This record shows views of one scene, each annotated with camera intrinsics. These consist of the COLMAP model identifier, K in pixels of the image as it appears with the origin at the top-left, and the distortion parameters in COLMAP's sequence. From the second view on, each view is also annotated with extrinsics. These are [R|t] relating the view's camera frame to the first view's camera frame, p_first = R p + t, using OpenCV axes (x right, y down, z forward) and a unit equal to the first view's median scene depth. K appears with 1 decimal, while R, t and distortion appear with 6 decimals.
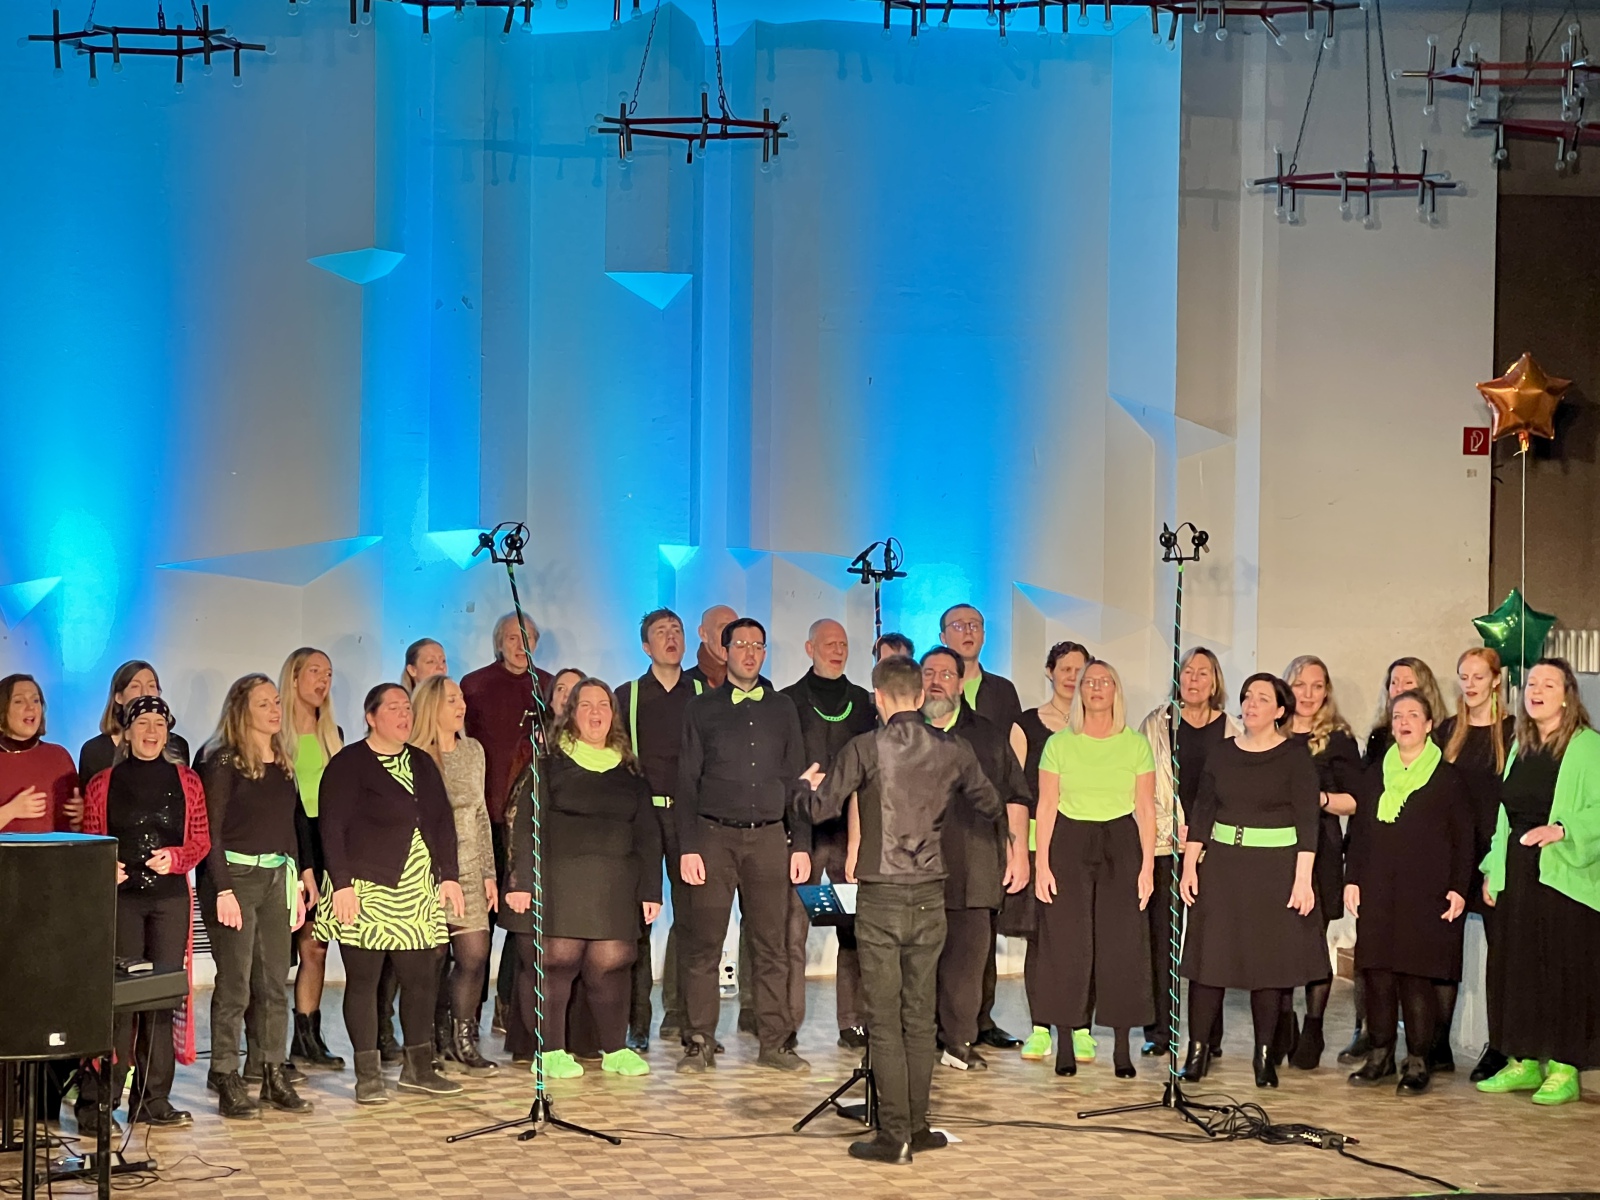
lens RADIAL K [[4148.4, 0, 800.0], [0, 4148.4, 600.0], [0, 0, 1]] dist [-0.139201, 6.790033]
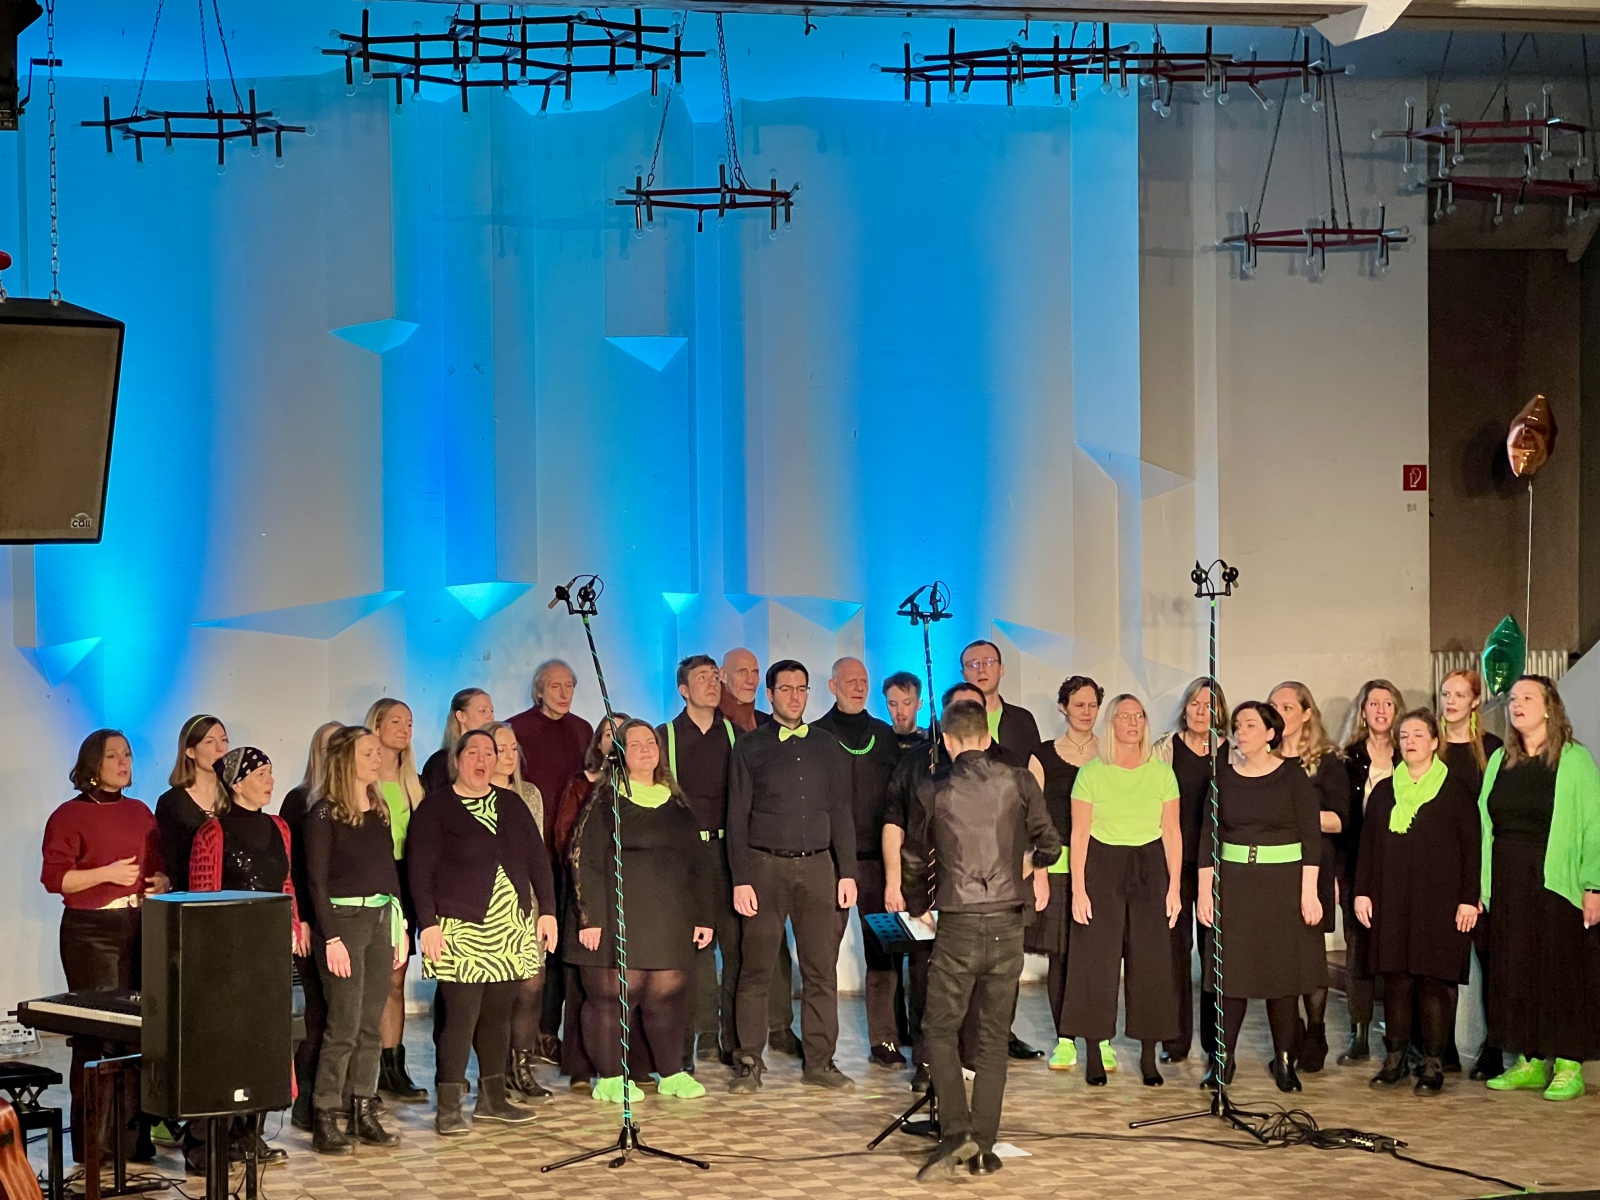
lens RADIAL K [[3708.8, 0, 800.0], [0, 3708.8, 600.0], [0, 0, 1]] dist [0.020249, 3.610415]
pose [[0.998232, -0.024358, 0.054215, -0.063876], [0.024846, 0.999656, -0.008345, -0.003145], [-0.053993, 0.009677, 0.998494, 0.060178]]
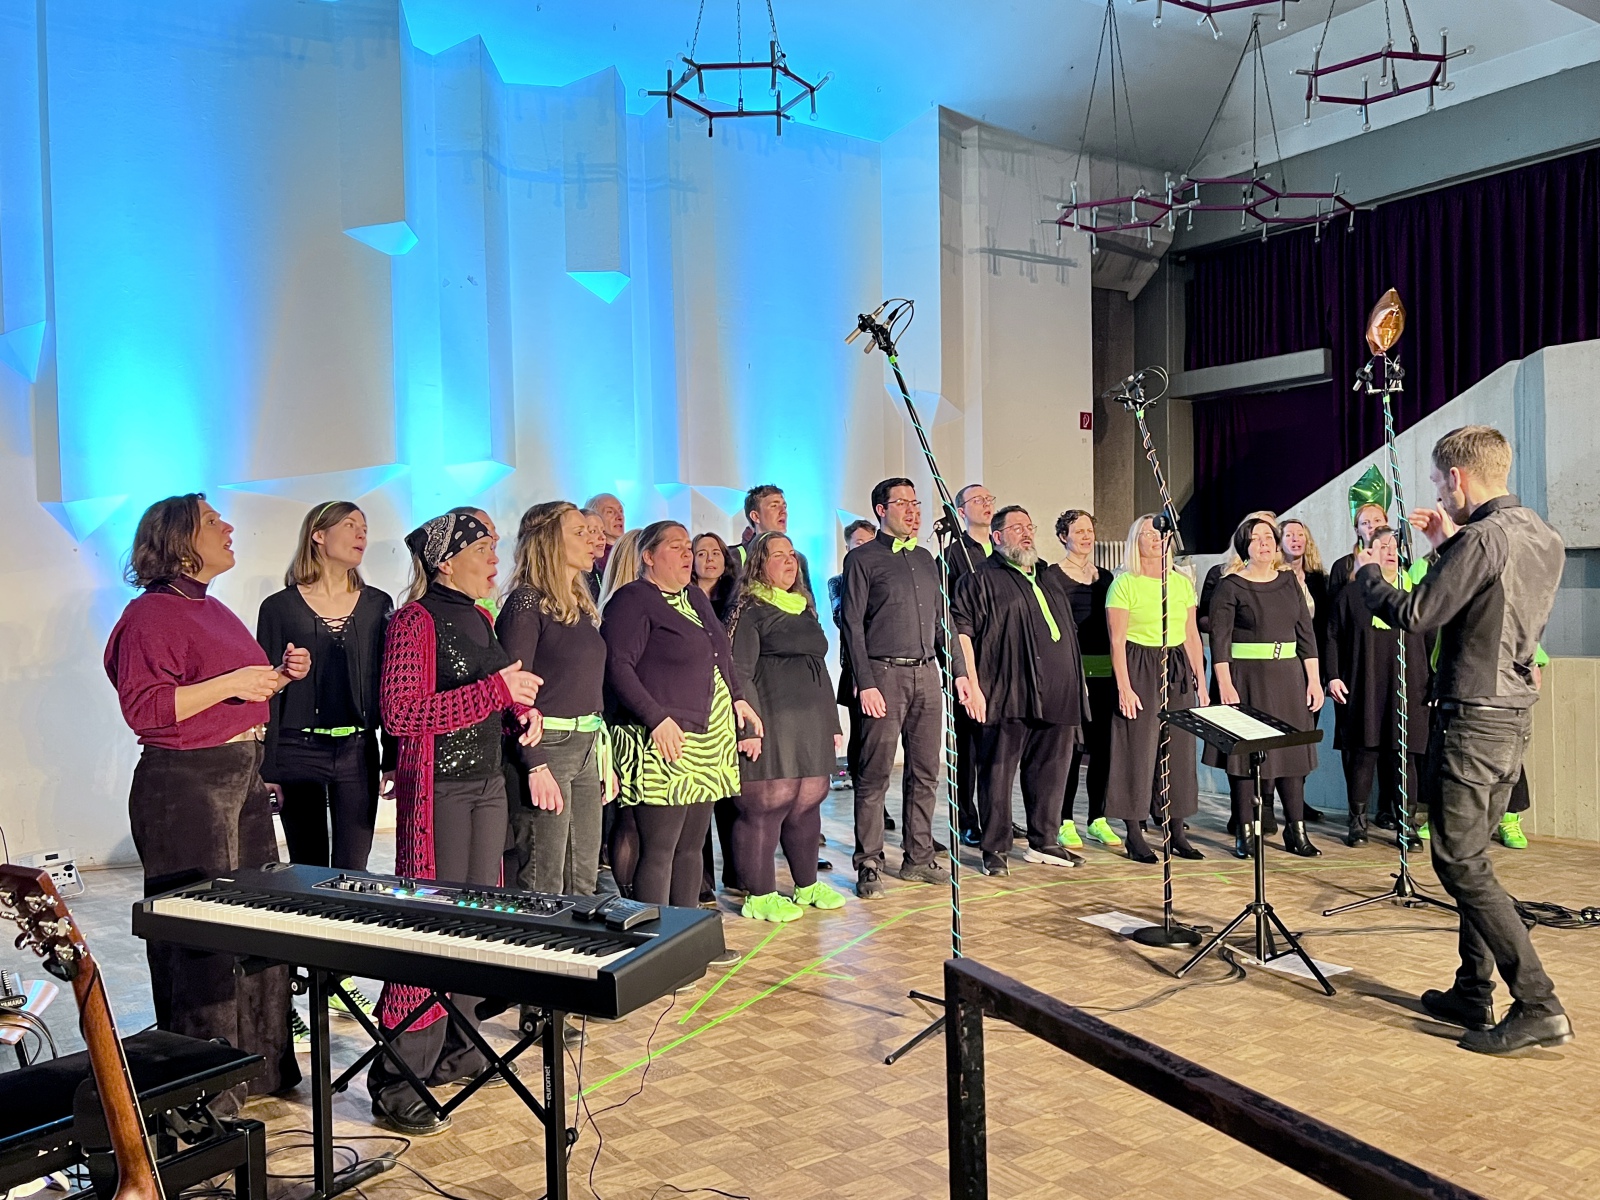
lens RADIAL K [[1357.7, 0, 808.6], [0, 1357.7, 629.2], [0, 0, 1]] dist [0.003843, -0.002240]
pose [[0.922023, -0.040531, 0.385007, -0.186012], [0.039186, 0.999168, 0.011341, 0.042072], [-0.385146, 0.004631, 0.922844, 0.720697]]
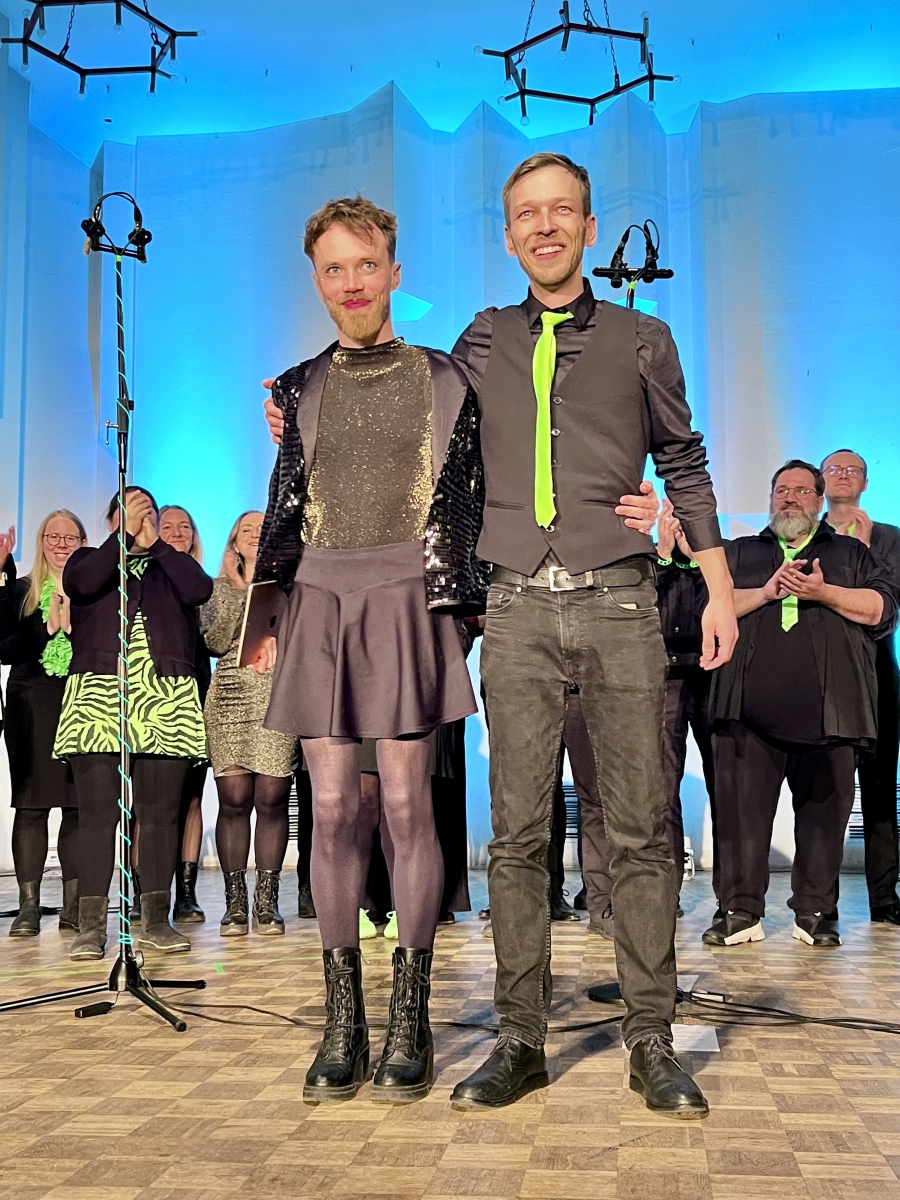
lens RADIAL K [[1392.9, 0, 455.3], [0, 1392.9, 594.0], [0, 0, 1]] dist [0.087534, -0.216725]
pose [[0.936770, -0.059490, -0.344853, 0.073498], [0.009368, 0.989354, -0.145225, 0.089799], [0.349821, 0.132812, 0.927354, 0.752760]]
